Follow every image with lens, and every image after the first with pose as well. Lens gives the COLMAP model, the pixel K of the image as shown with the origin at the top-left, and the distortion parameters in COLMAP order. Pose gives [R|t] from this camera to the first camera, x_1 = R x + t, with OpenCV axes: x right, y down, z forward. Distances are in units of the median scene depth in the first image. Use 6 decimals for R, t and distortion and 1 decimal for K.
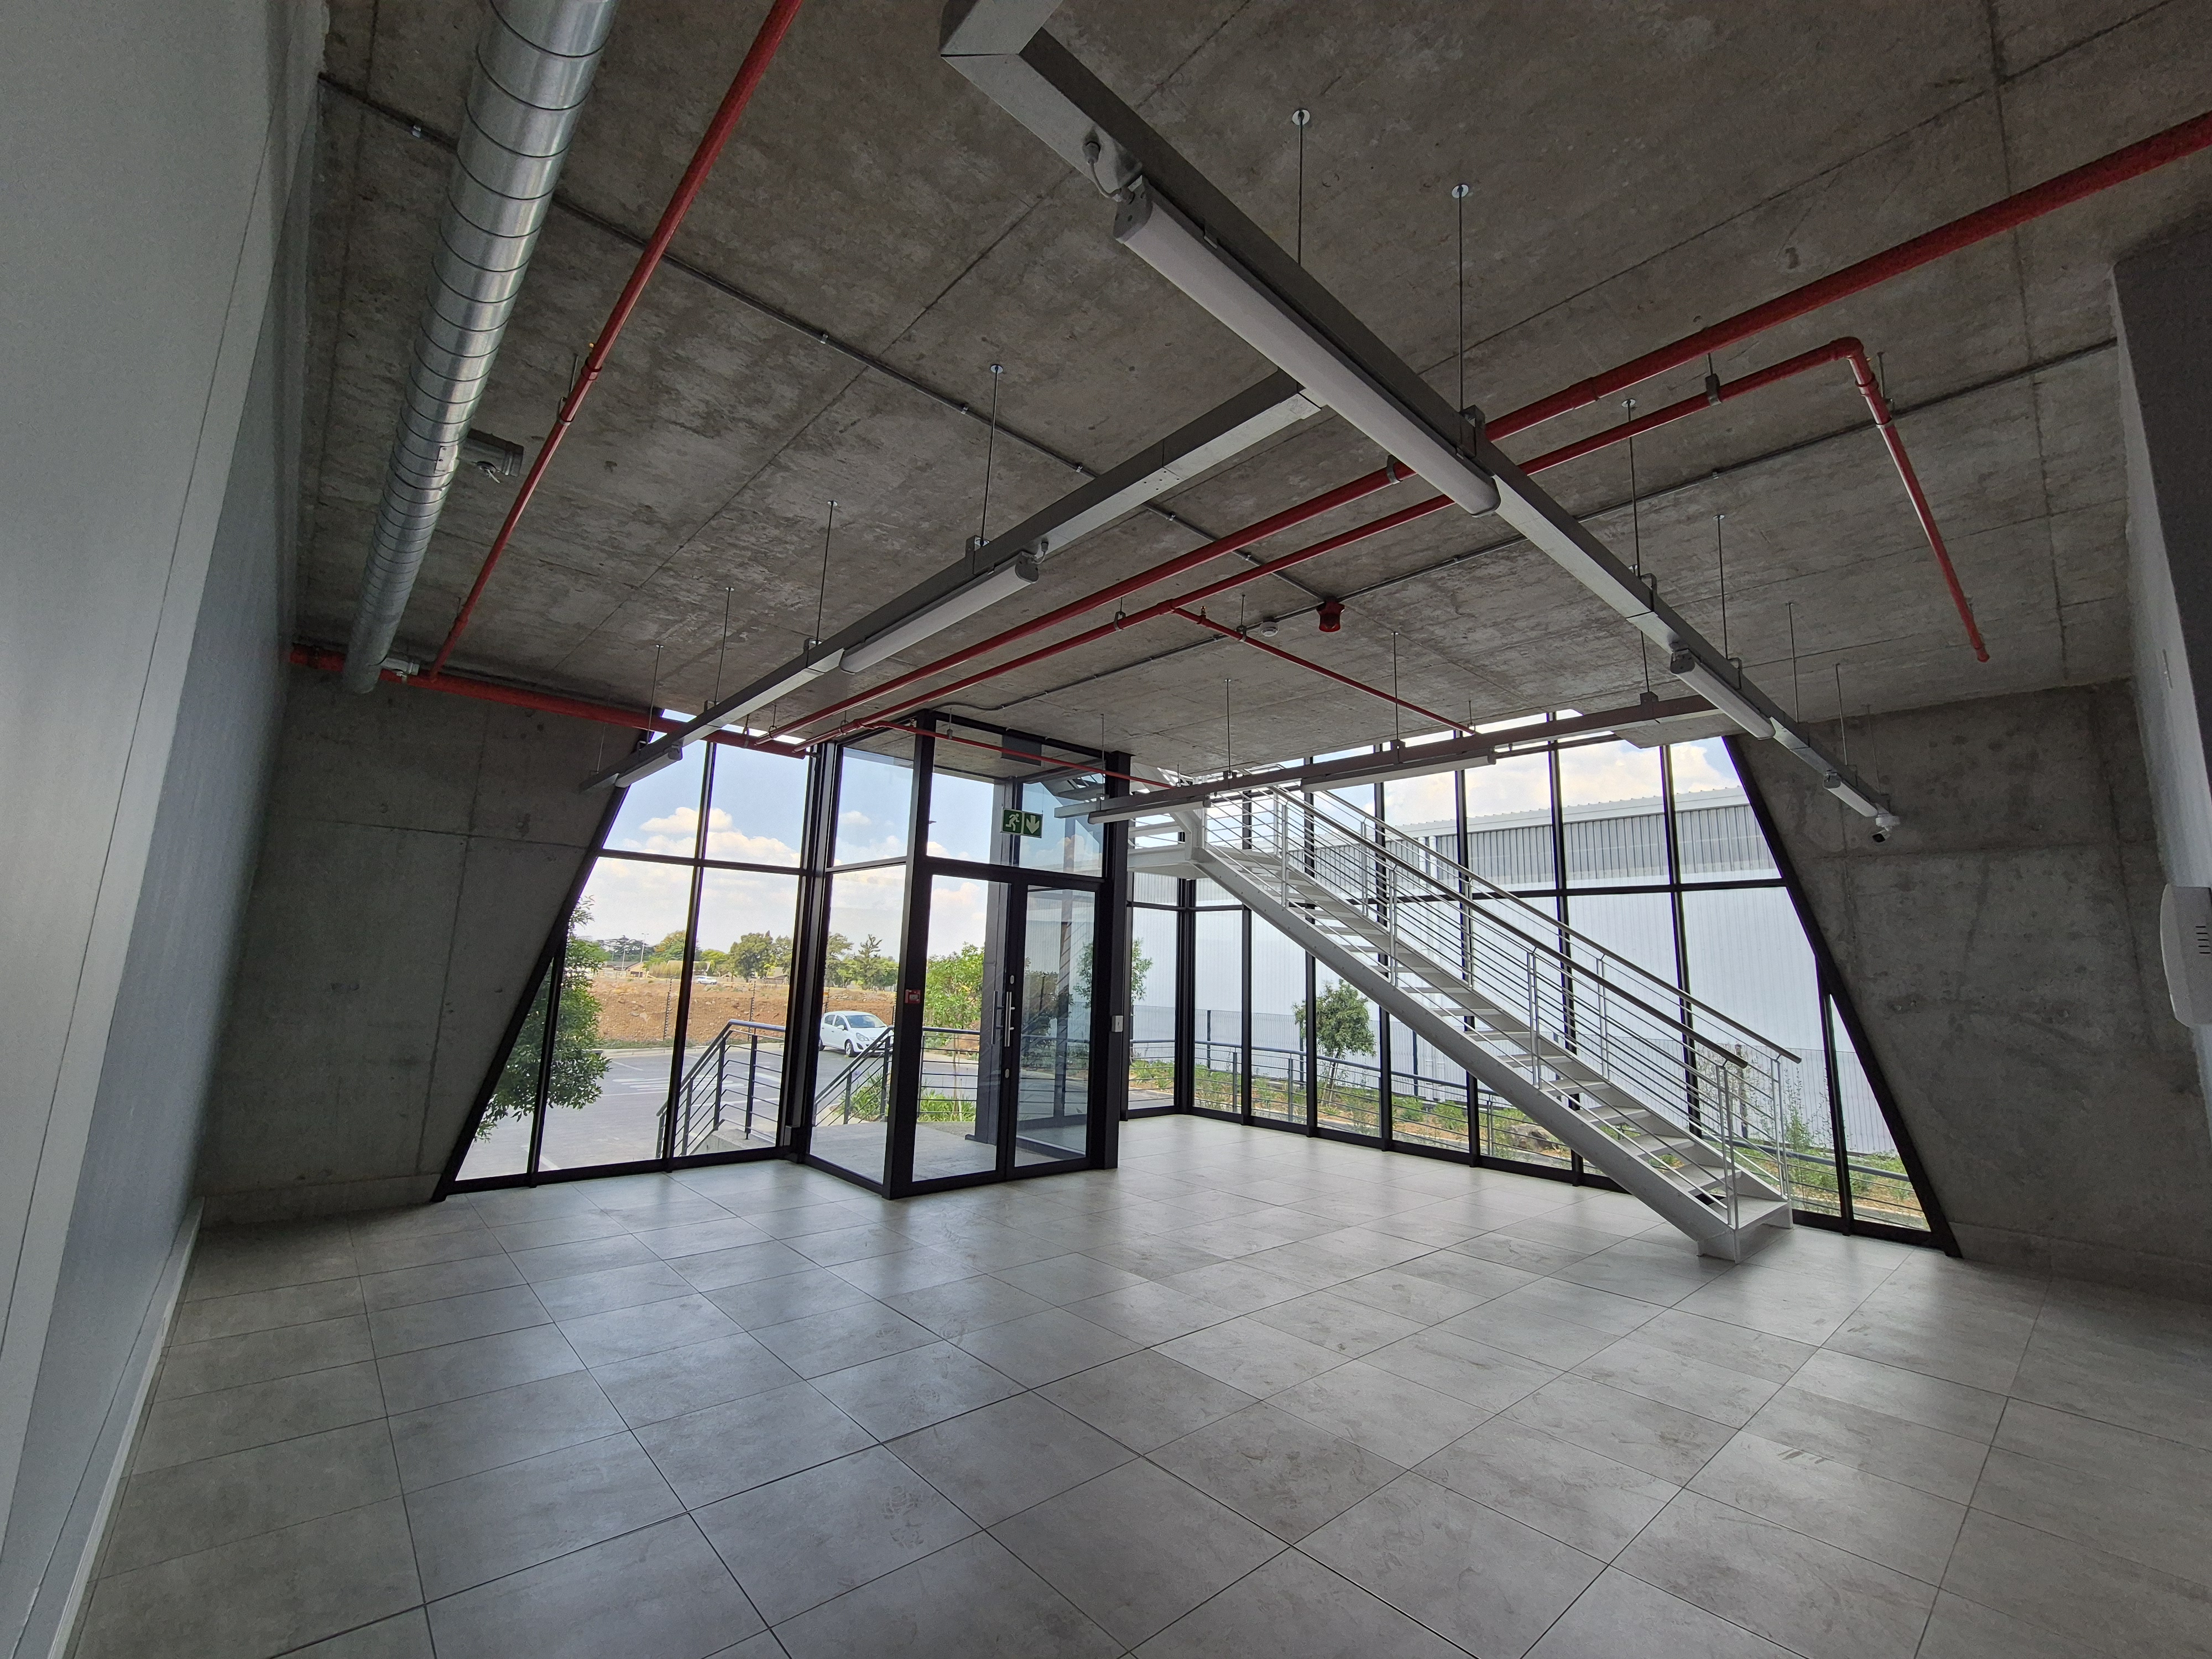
lens RADIAL K [[907.2, 0, 1111.2], [0, 907.2, 820.5], [0, 0, 1]] dist [-0.001566, 0.000186]
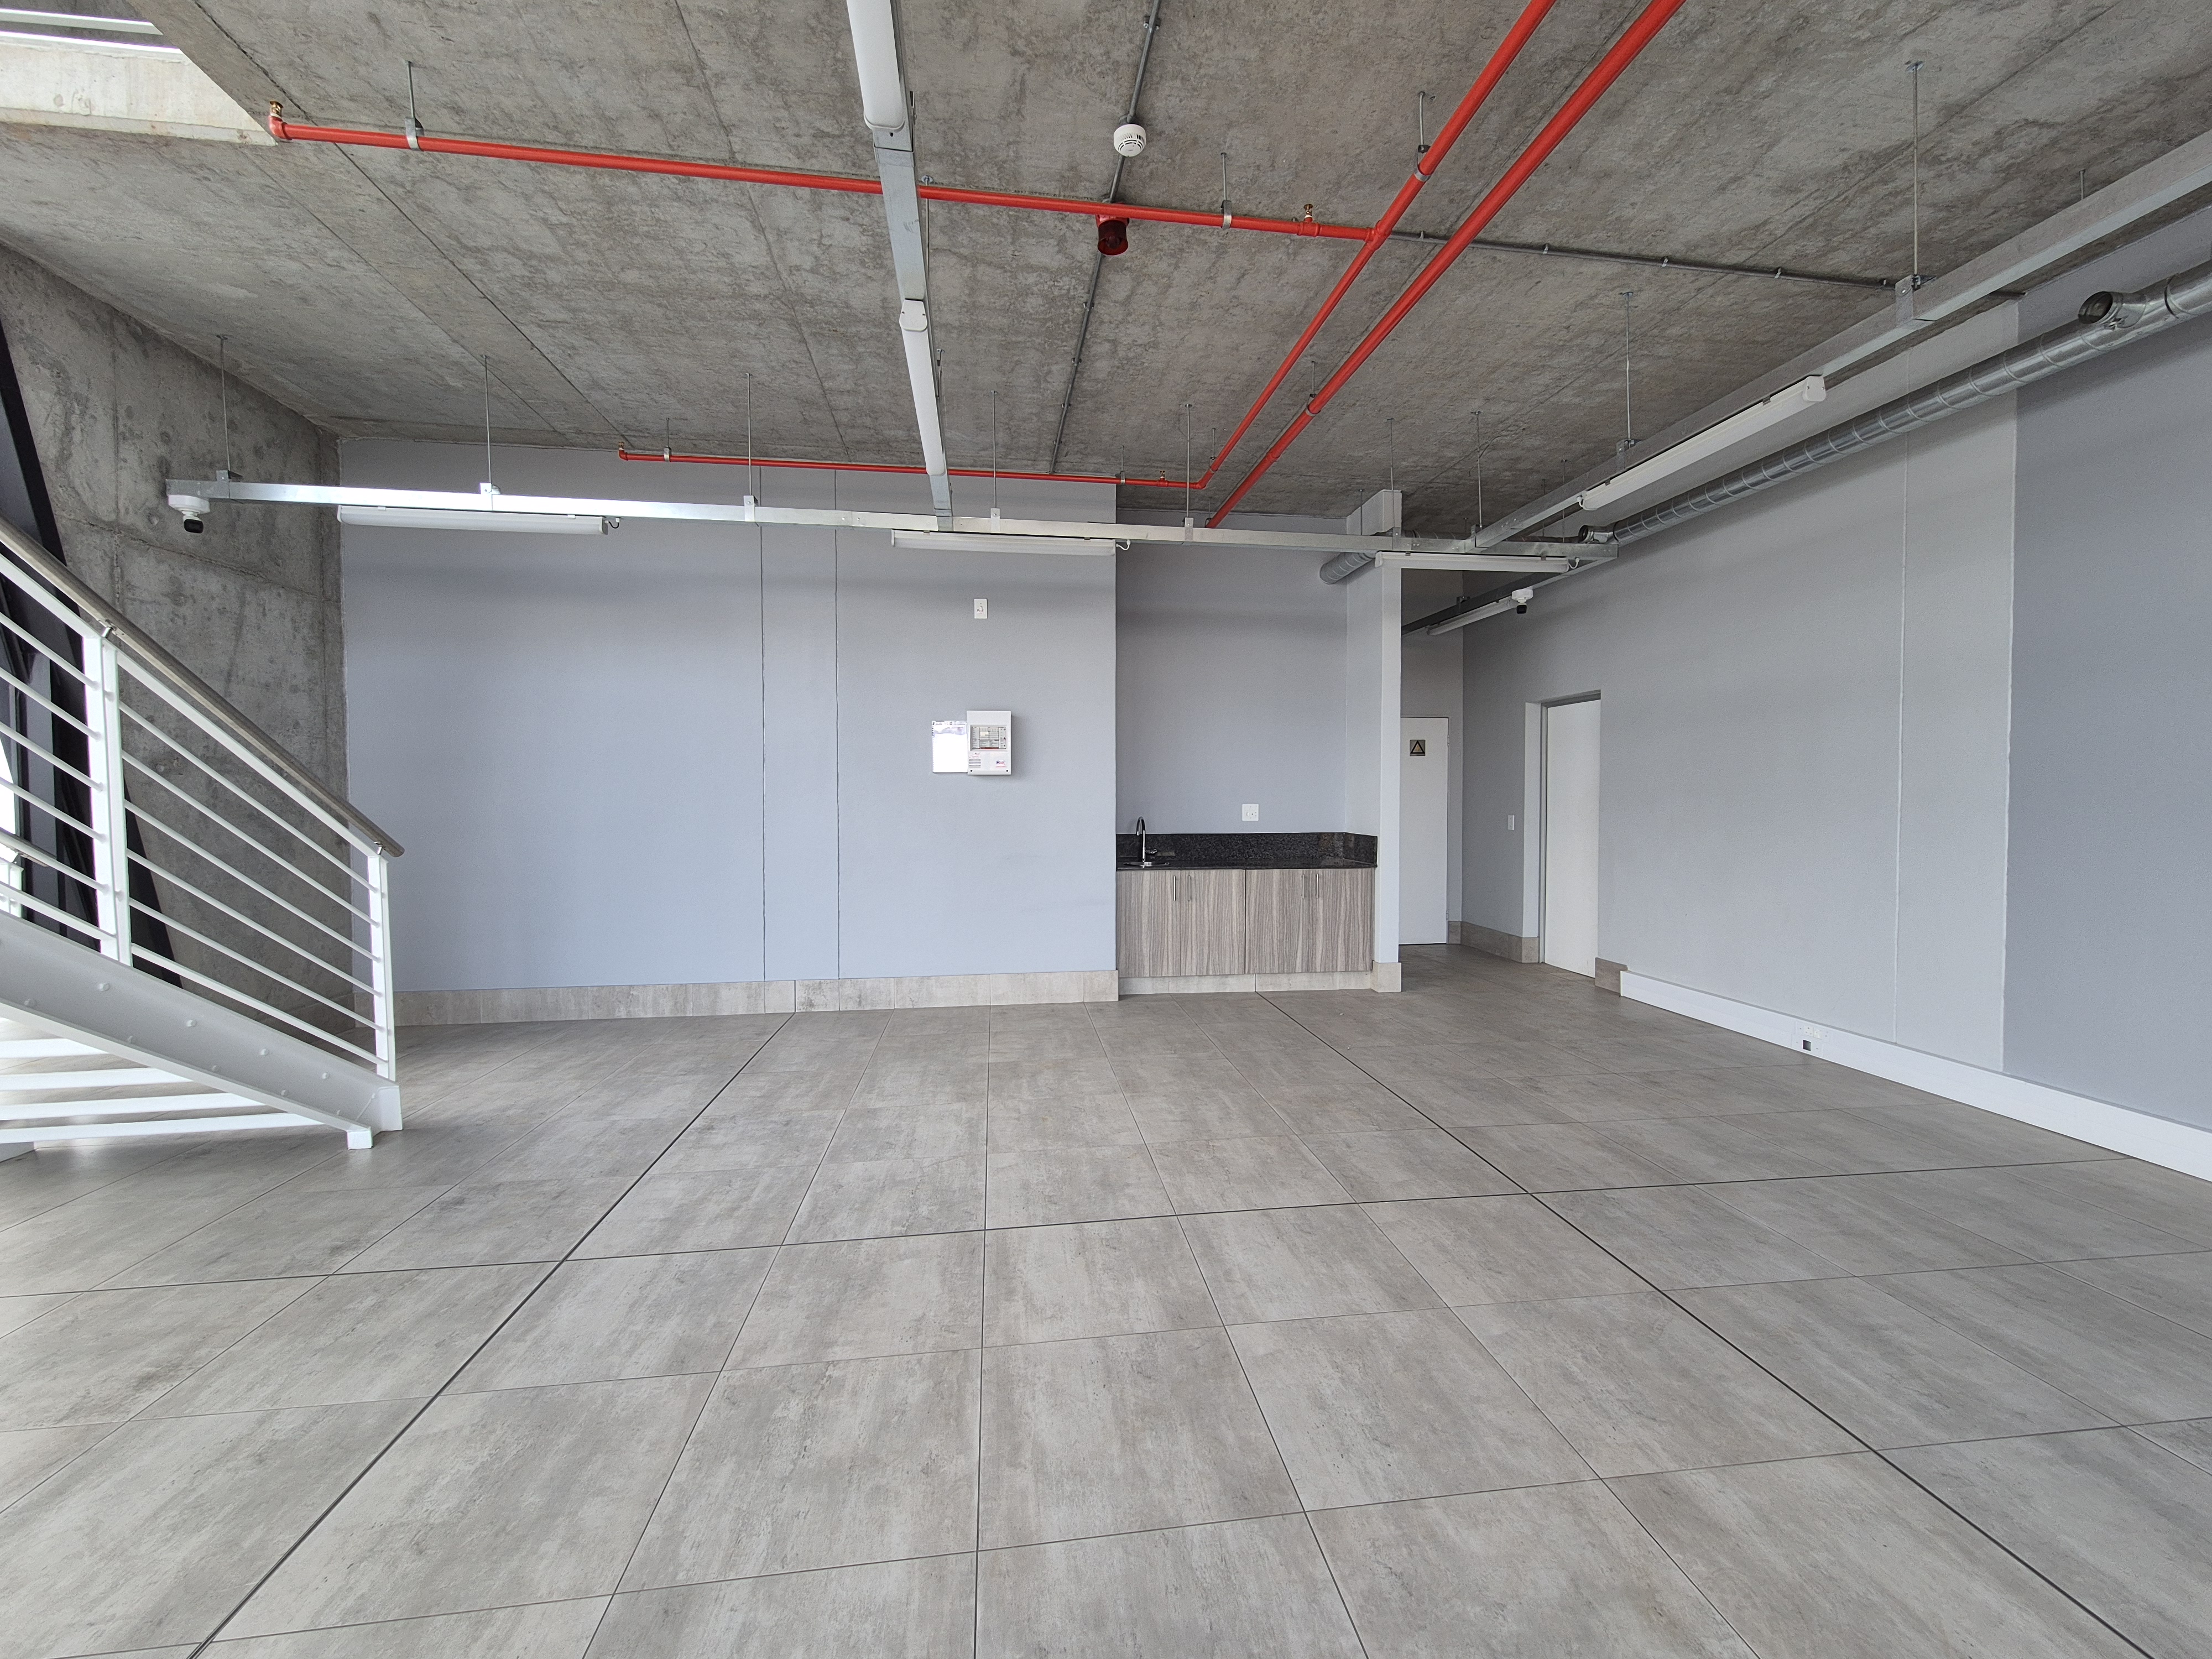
lens RADIAL K [[907.2, 0, 1118.1], [0, 907.2, 828.2], [0, 0, 1]] dist [-0.001566, 0.000186]
pose [[-0.833244, -0.043893, 0.551161, -0.142292], [-0.109601, 0.990175, -0.086839, 0.252237], [-0.541934, -0.132766, -0.829868, 1.273447]]
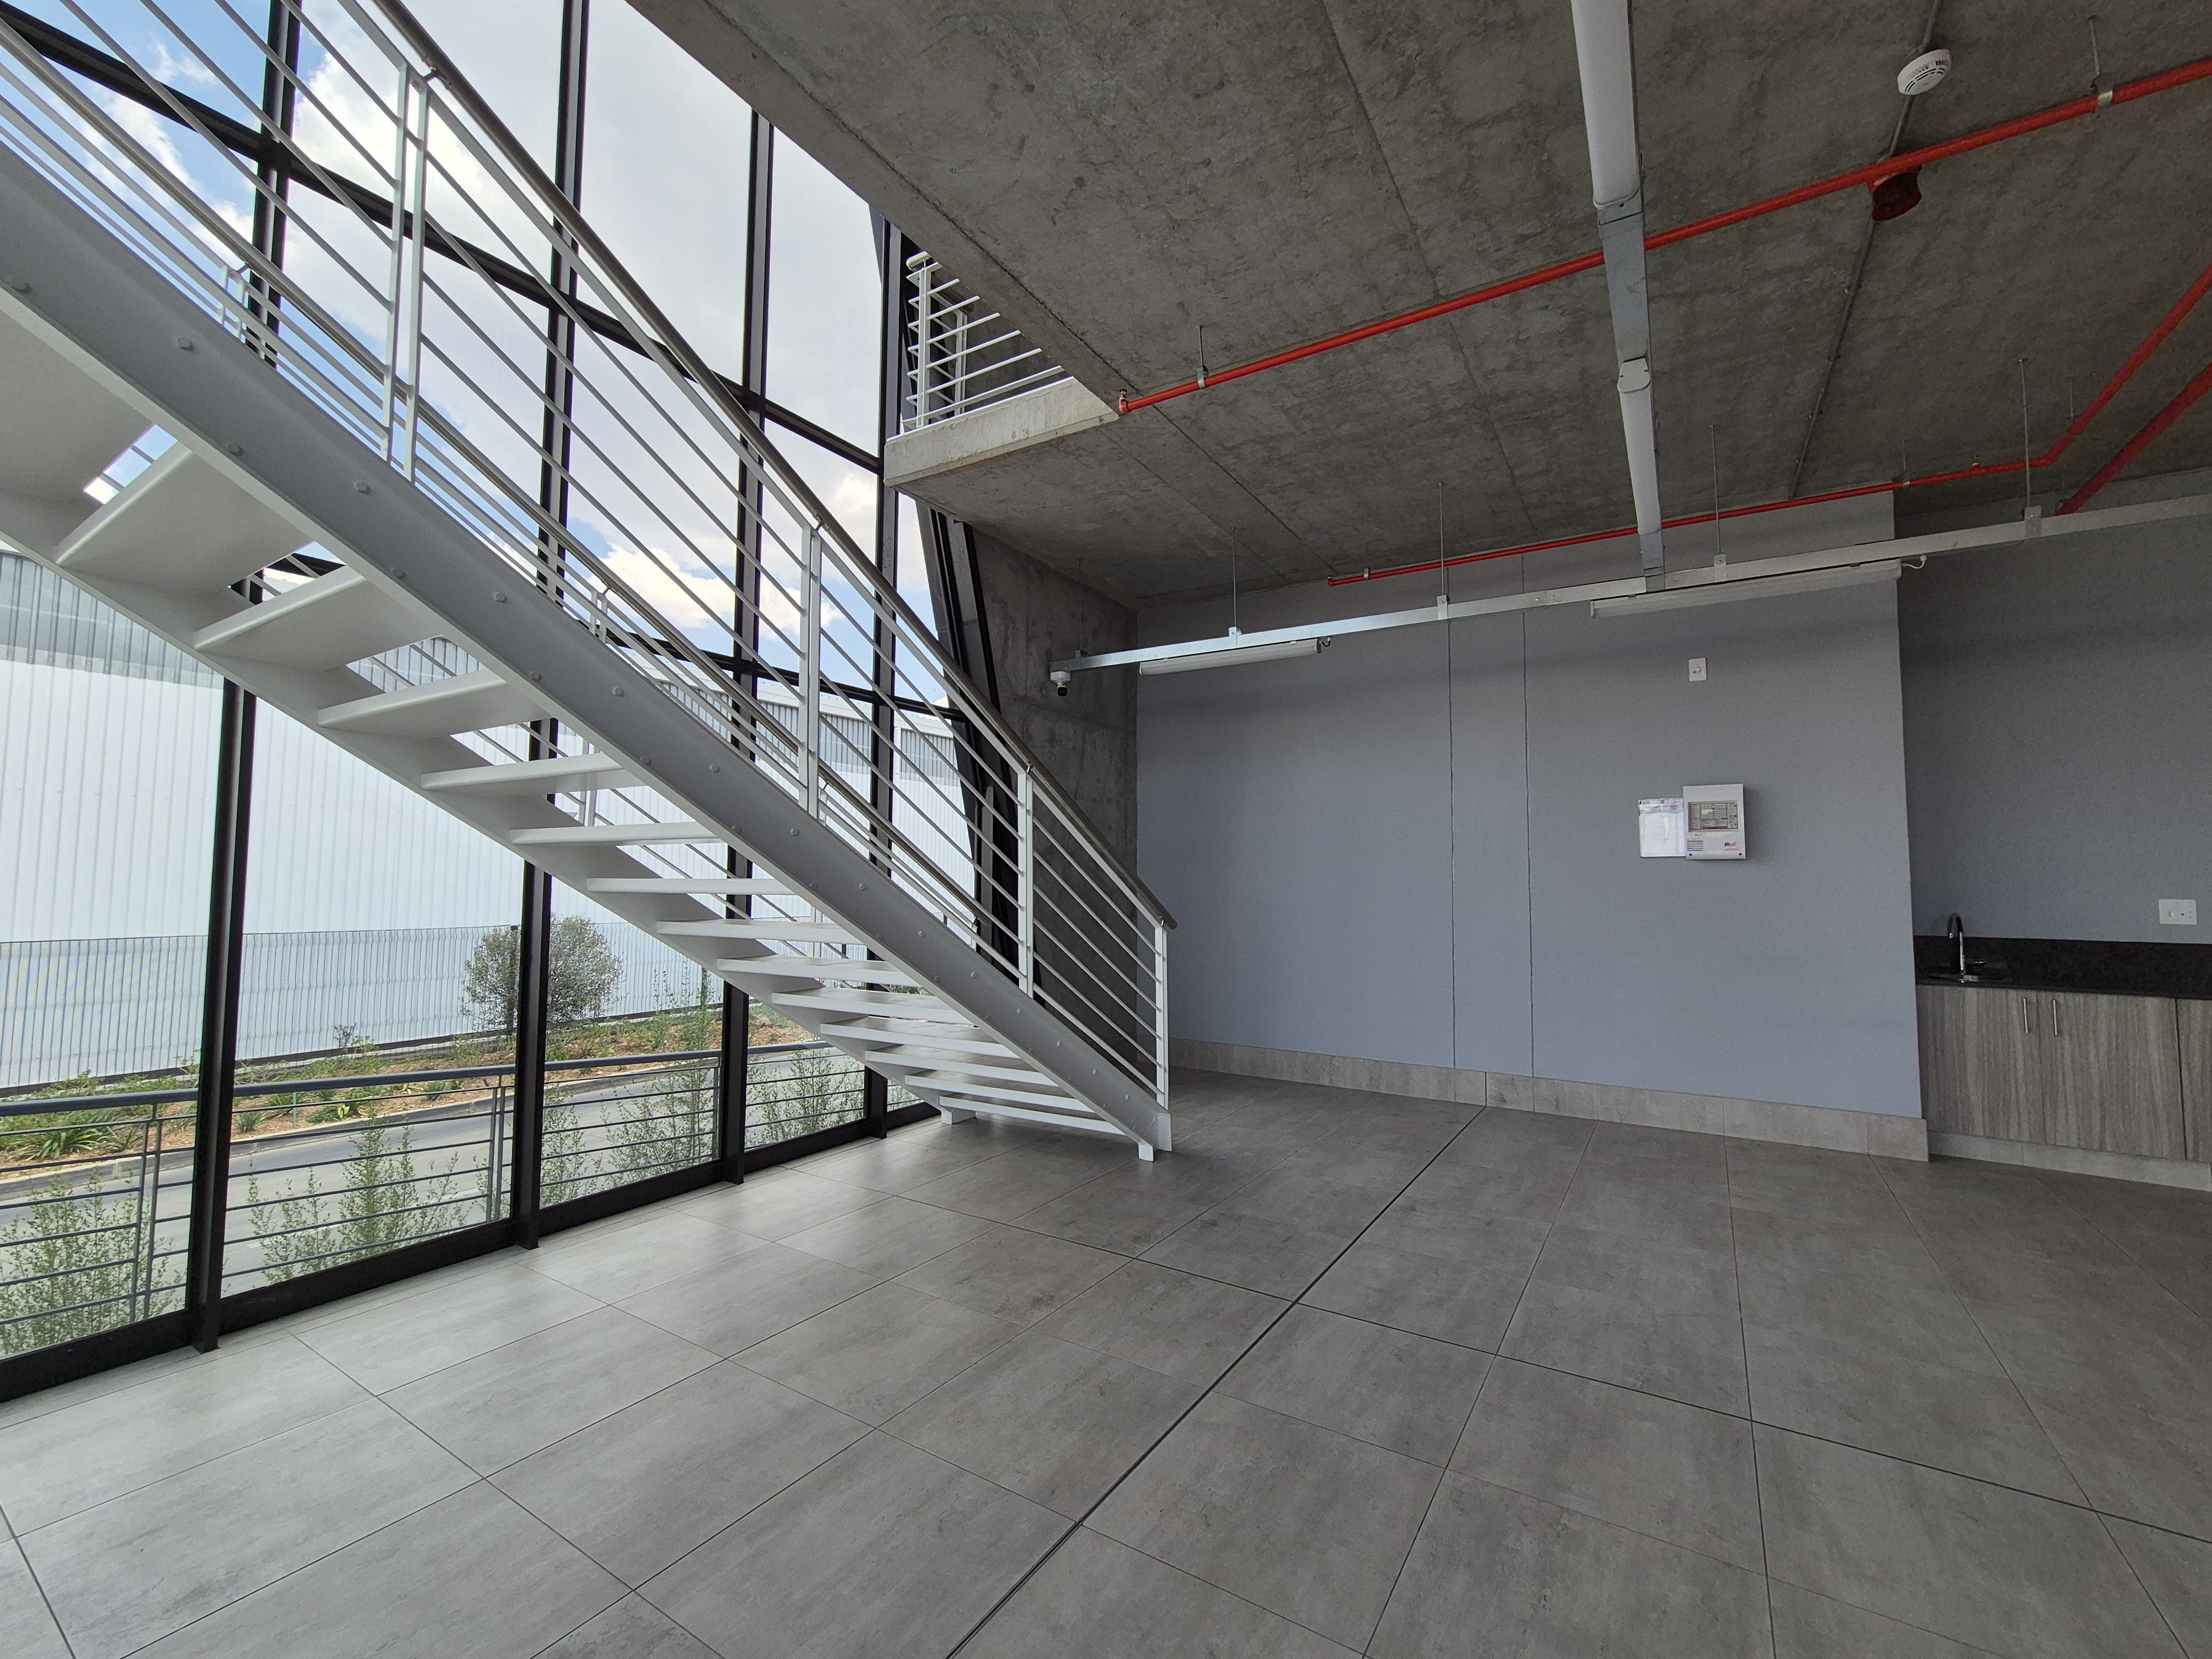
lens RADIAL K [[907.2, 0, 1122.3], [0, 907.2, 830.3], [0, 0, 1]] dist [-0.001566, 0.000186]
pose [[-0.278715, 0.025389, 0.960038, -0.132706], [-0.169148, 0.982726, -0.075096, 0.254531], [-0.945361, -0.183318, -0.269606, 1.292752]]
